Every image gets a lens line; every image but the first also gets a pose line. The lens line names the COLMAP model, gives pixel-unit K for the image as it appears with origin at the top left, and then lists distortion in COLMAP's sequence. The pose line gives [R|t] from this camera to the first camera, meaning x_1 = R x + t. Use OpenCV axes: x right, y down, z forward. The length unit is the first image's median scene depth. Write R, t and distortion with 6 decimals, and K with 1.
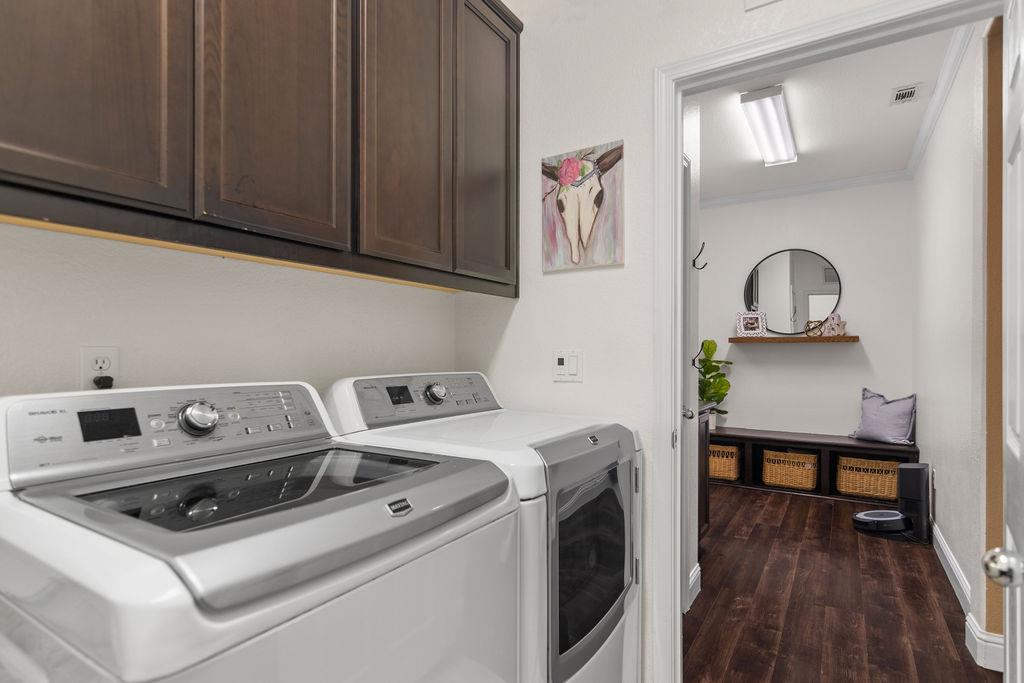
lens RADIAL K [[521.9, 0, 511.9], [0, 521.9, 348.4], [0, 0, 1]] dist [0.000608, -0.000380]
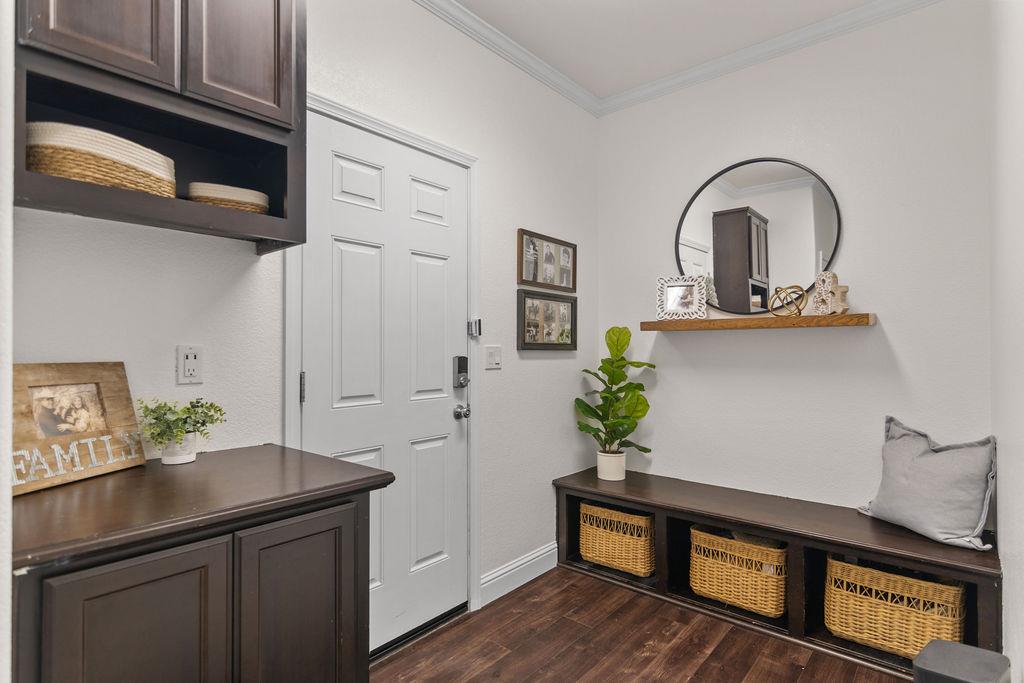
lens RADIAL K [[521.9, 0, 513.0], [0, 521.9, 339.5], [0, 0, 1]] dist [0.000608, -0.000380]
pose [[0.990313, -0.004848, -0.138765, 0.389591], [0.003033, 0.999907, -0.013282, 0.006531], [0.138816, 0.012732, 0.990236, 0.454172]]
